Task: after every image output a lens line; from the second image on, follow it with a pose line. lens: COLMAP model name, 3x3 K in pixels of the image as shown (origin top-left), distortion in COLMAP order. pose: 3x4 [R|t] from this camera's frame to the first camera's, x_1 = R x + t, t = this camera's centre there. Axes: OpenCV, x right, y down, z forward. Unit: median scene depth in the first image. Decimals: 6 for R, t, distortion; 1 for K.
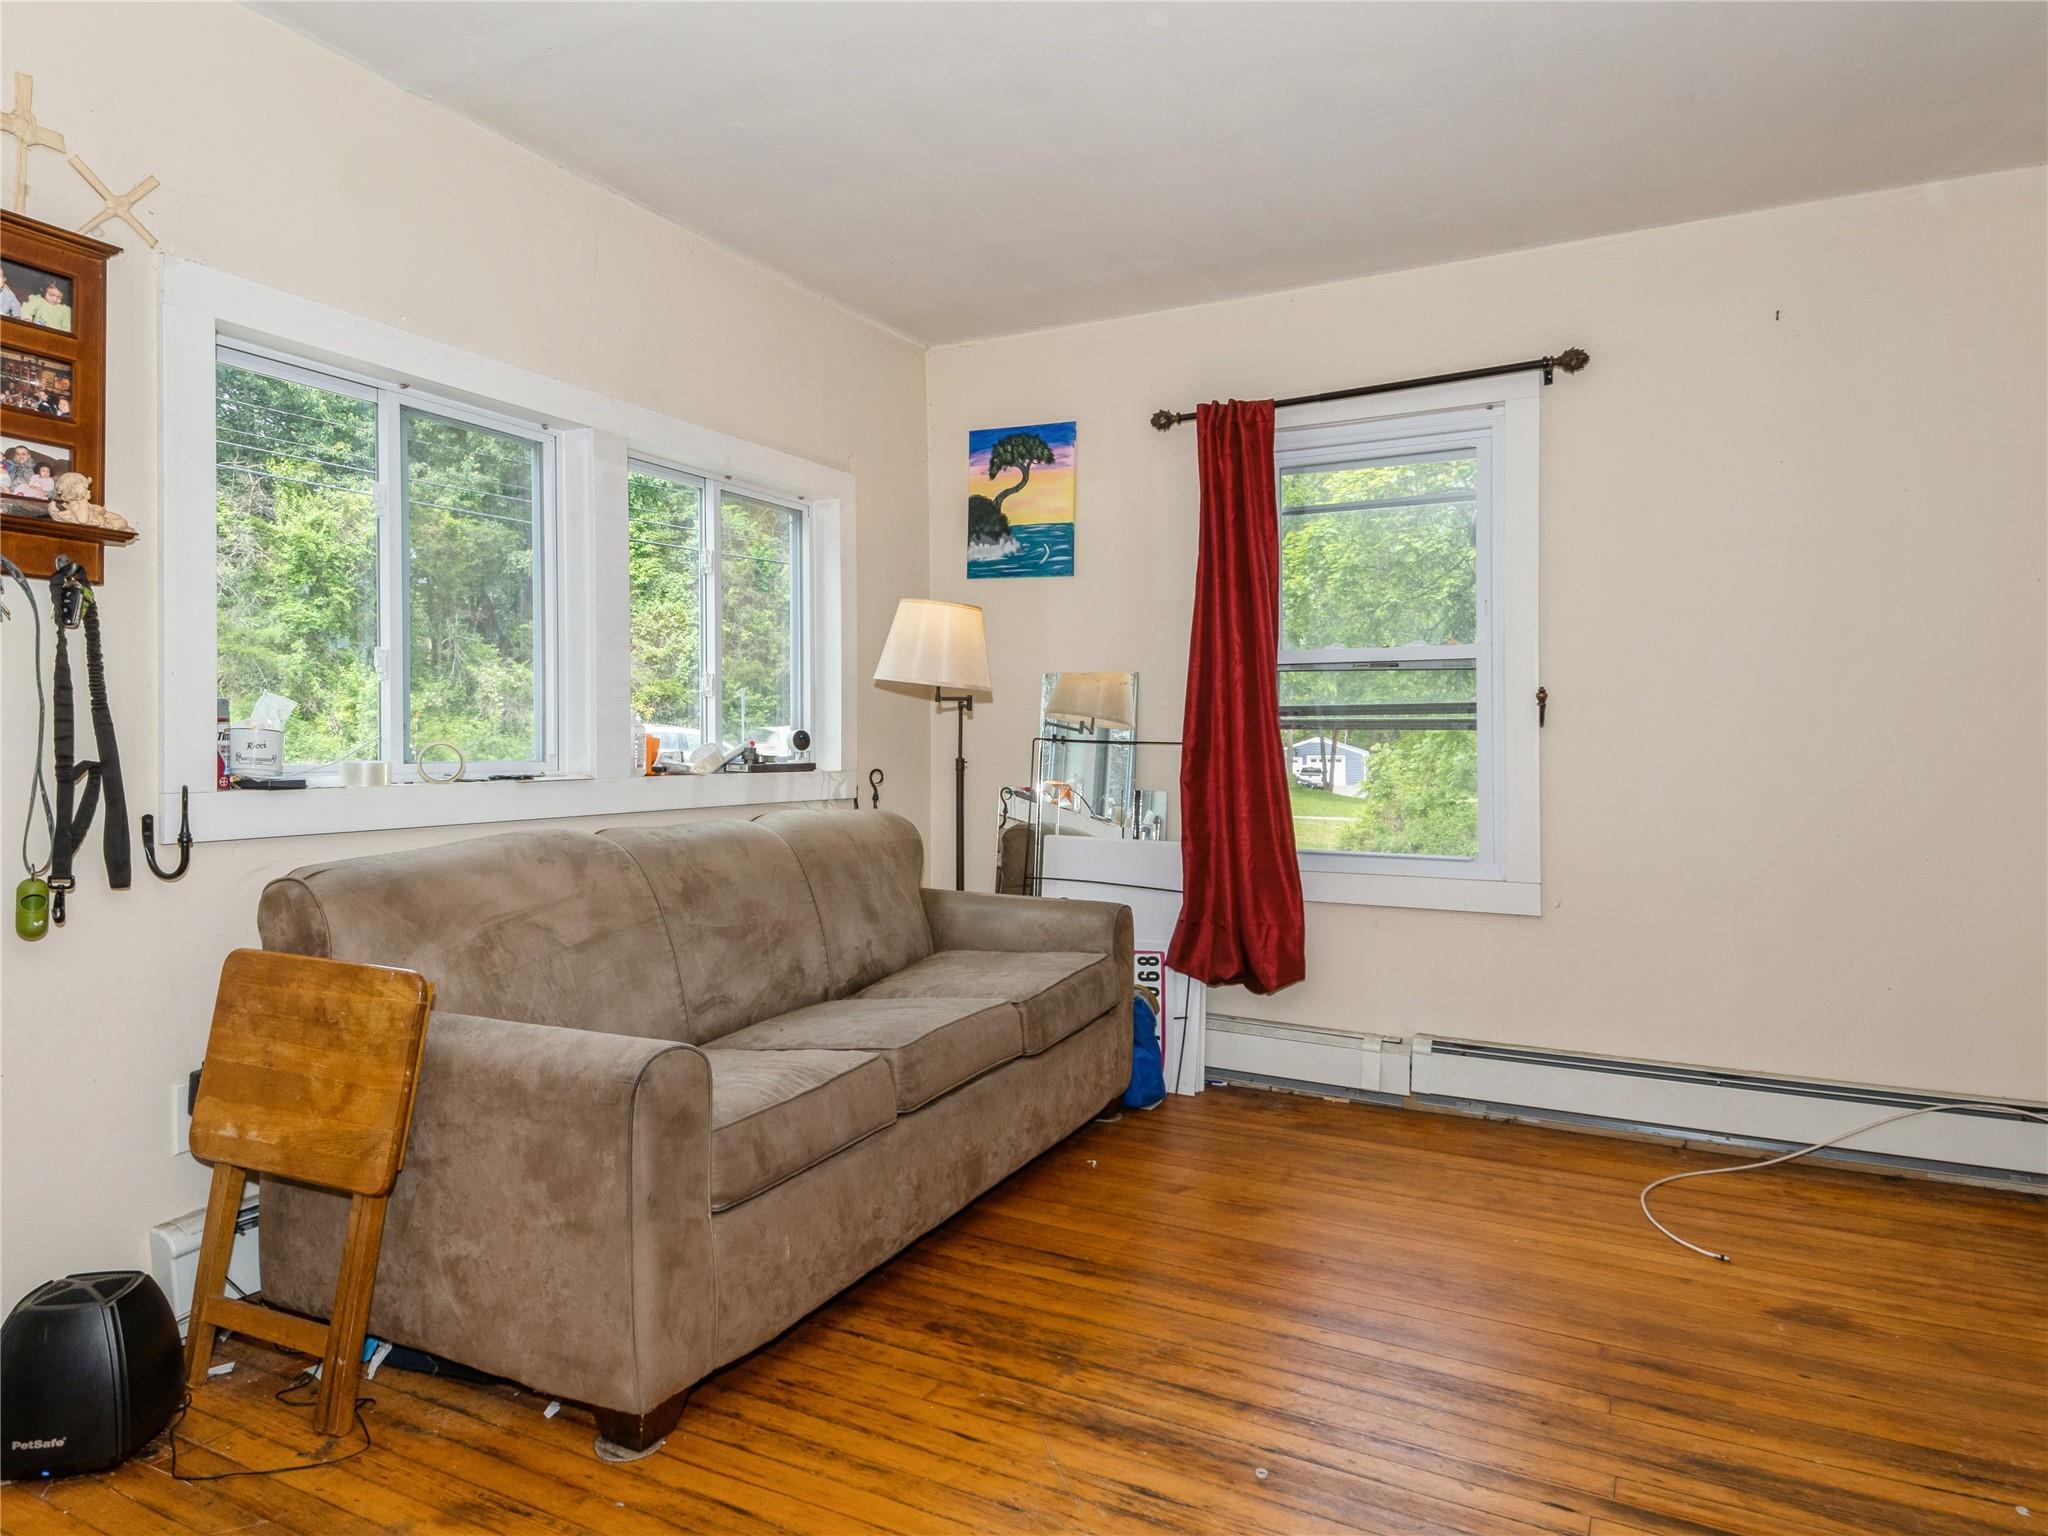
lens RADIAL K [[1248.9, 0, 1024.0], [0, 1248.9, 768.0], [0, 0, 1]] dist [-0.001601, -0.001362]
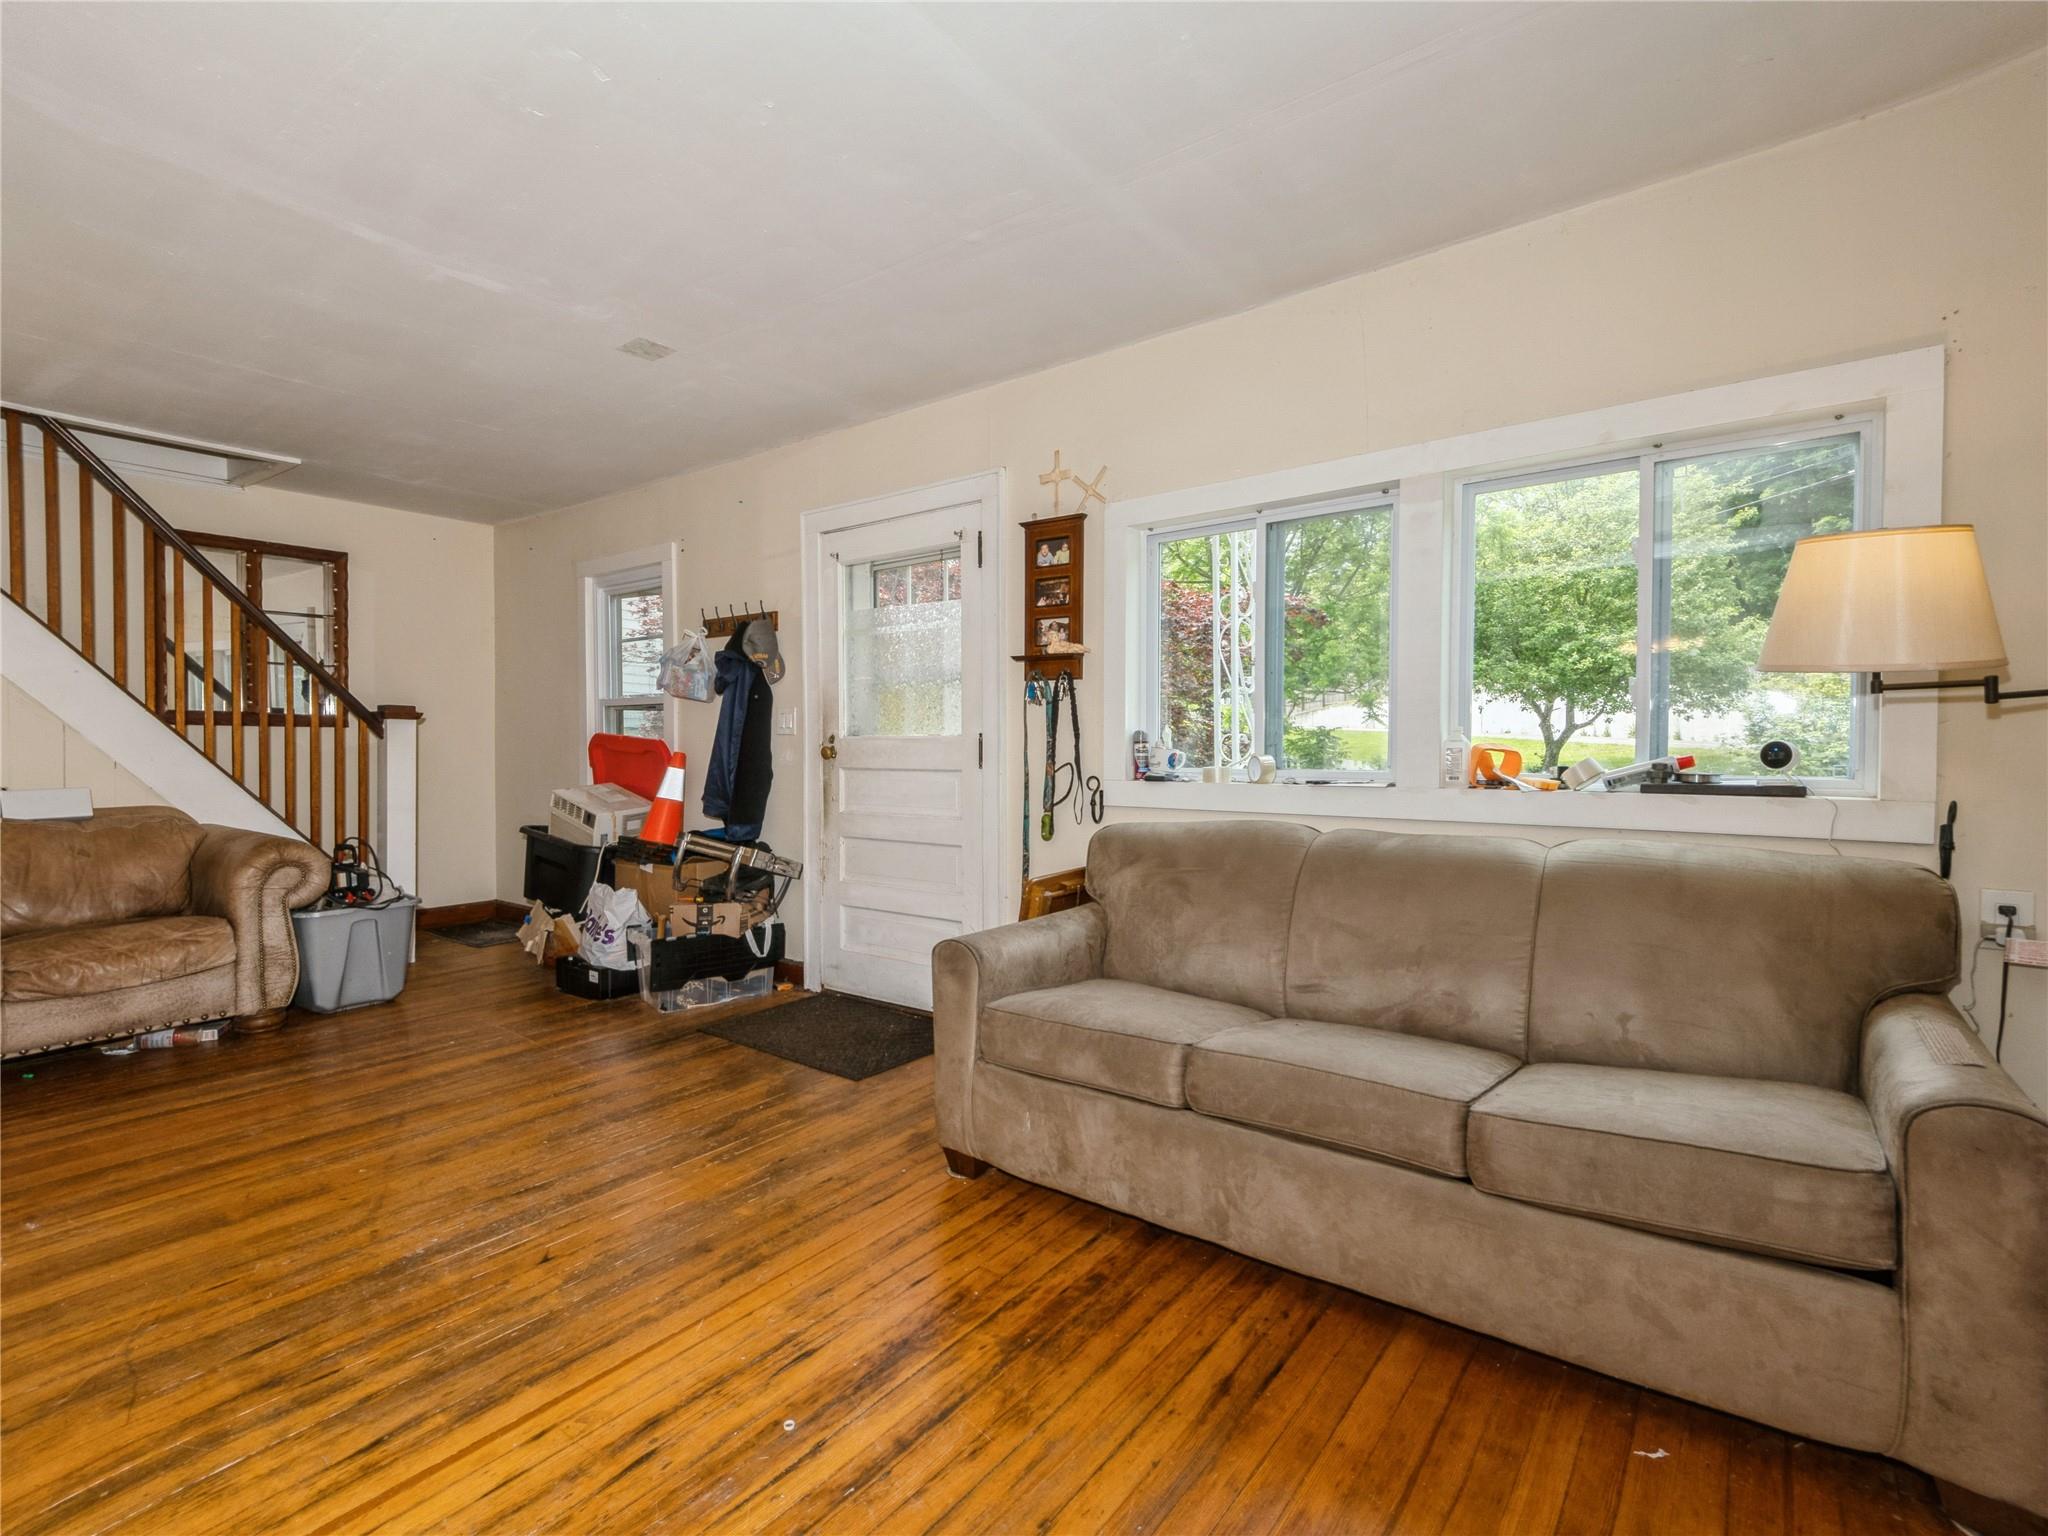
lens RADIAL K [[961.4, 0, 1027.6], [0, 961.4, 772.1], [0, 0, 1]] dist [0.000557, -0.000195]
pose [[-0.170820, 0.039177, -0.984523, 0.835690], [-0.012541, 0.999042, 0.041931, -0.054241], [0.985222, 0.019509, -0.170165, 1.142530]]
